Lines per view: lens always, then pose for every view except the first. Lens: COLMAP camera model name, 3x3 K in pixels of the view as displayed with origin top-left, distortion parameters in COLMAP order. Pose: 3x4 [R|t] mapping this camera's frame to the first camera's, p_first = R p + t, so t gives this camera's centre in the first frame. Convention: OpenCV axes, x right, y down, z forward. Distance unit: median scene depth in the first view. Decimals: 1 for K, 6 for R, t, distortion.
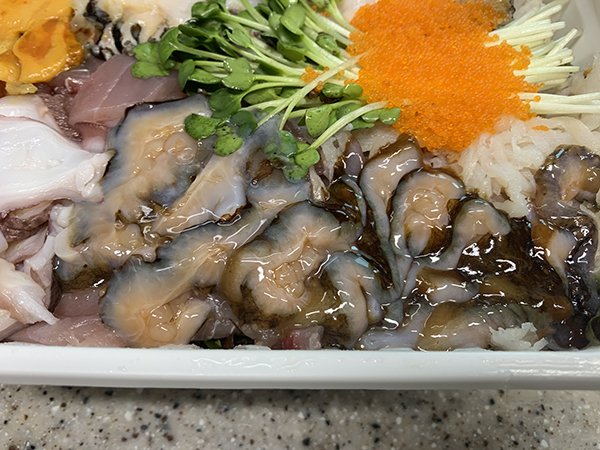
lens RADIAL K [[474.4, 0, 300.3], [0, 474.4, 227.8], [0, 0, 1]] dist [0.000492, -0.008941]
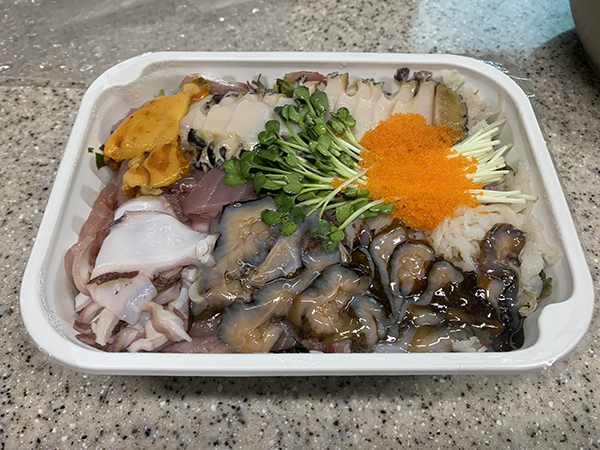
lens RADIAL K [[474.4, 0, 299.0], [0, 474.4, 225.4], [0, 0, 1]] dist [0.000492, -0.008941]
pose [[0.999906, -0.013734, 0.000239, -0.111805], [0.013721, 0.997822, -0.064521, -0.078140], [0.000647, 0.064518, 0.997916, -0.597152]]
